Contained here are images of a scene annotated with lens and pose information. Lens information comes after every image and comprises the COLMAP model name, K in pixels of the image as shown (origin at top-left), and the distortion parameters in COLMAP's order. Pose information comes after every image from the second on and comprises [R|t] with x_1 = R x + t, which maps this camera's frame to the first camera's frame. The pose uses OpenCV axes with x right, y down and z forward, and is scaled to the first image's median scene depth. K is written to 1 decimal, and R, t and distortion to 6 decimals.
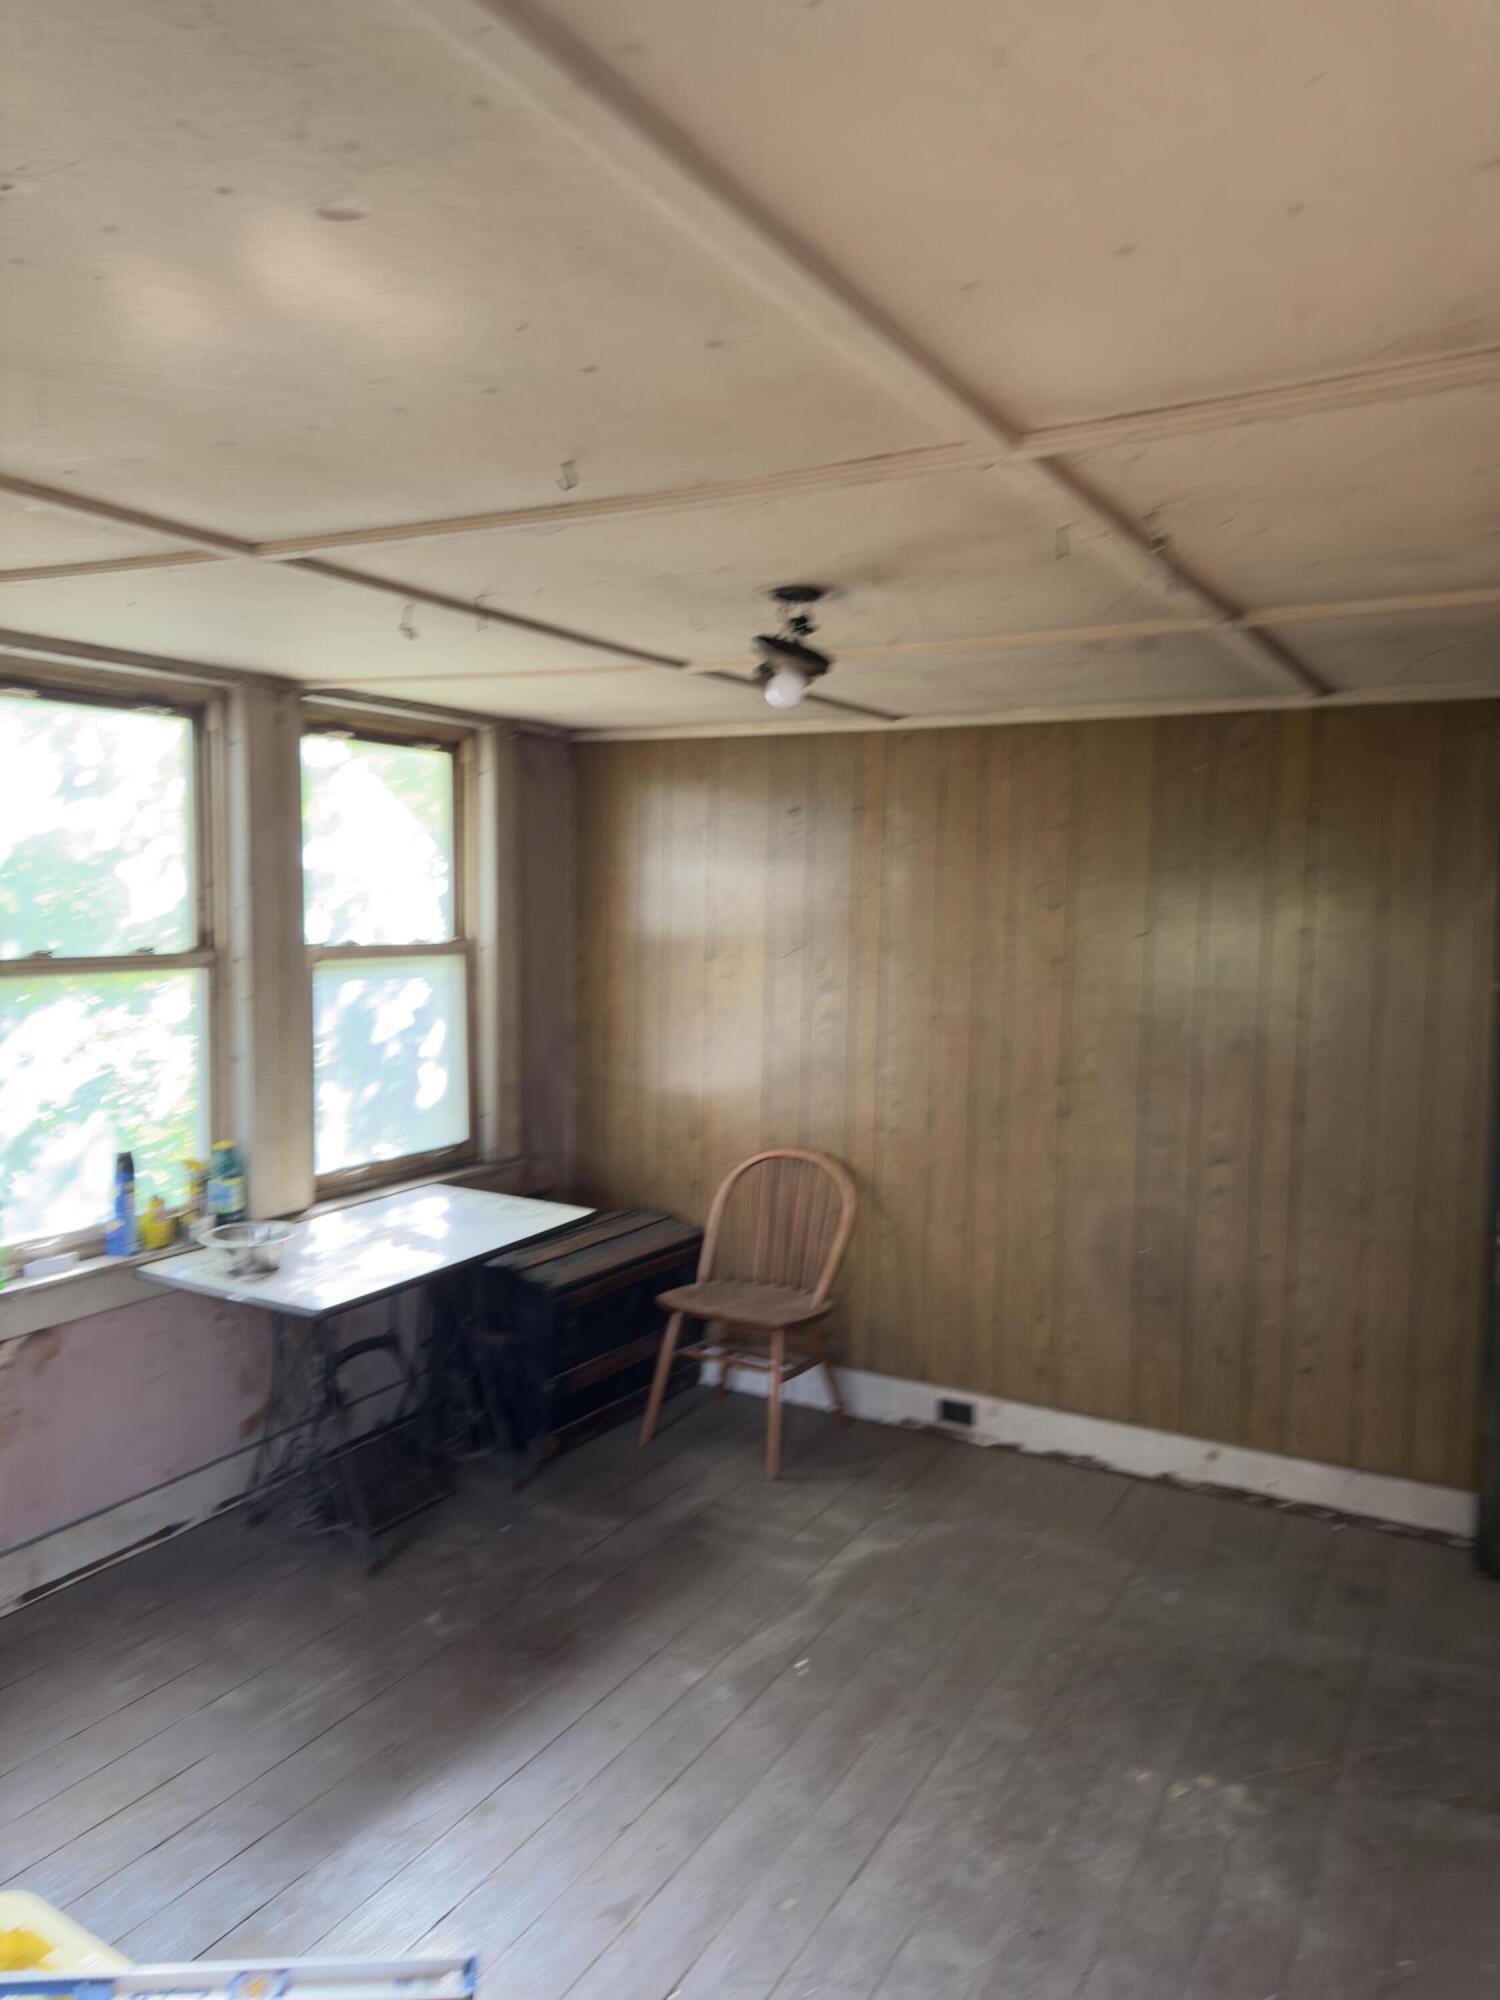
lens RADIAL K [[1428.0, 0, 737.4], [0, 1428.0, 982.2], [0, 0, 1]] dist [0.054549, -0.049771]
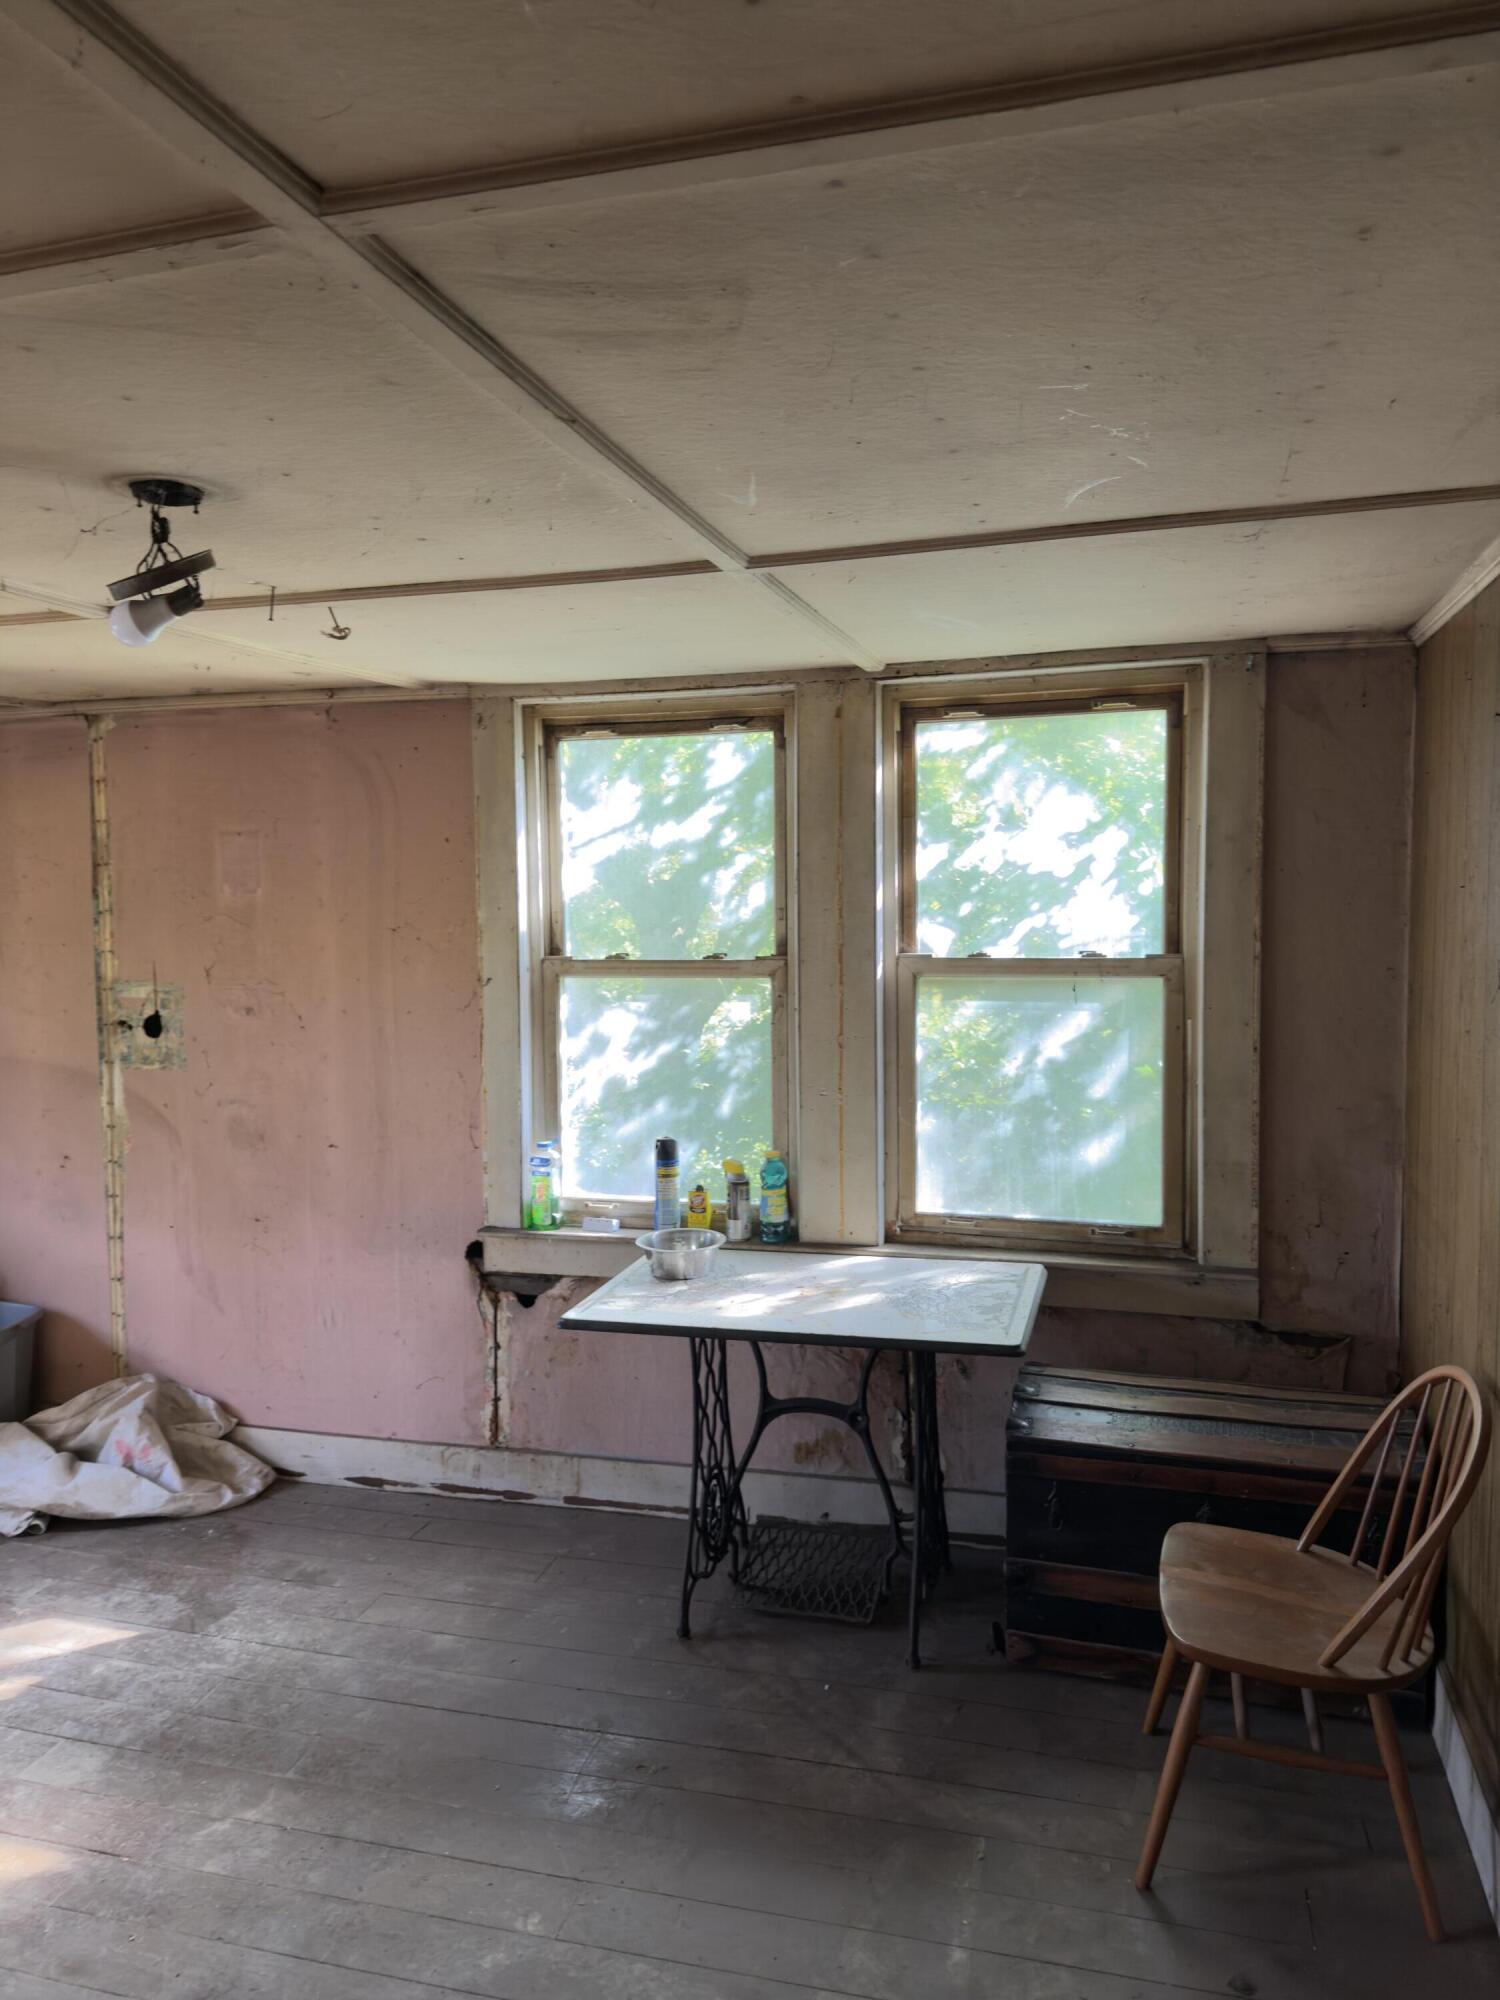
lens RADIAL K [[1428.0, 0, 737.4], [0, 1428.0, 982.2], [0, 0, 1]] dist [0.054549, -0.049771]
pose [[0.242610, 0.042575, -0.969189, 0.598606], [-0.044132, 0.998487, 0.032815, -0.037903], [0.969120, 0.034811, 0.244121, 0.752649]]
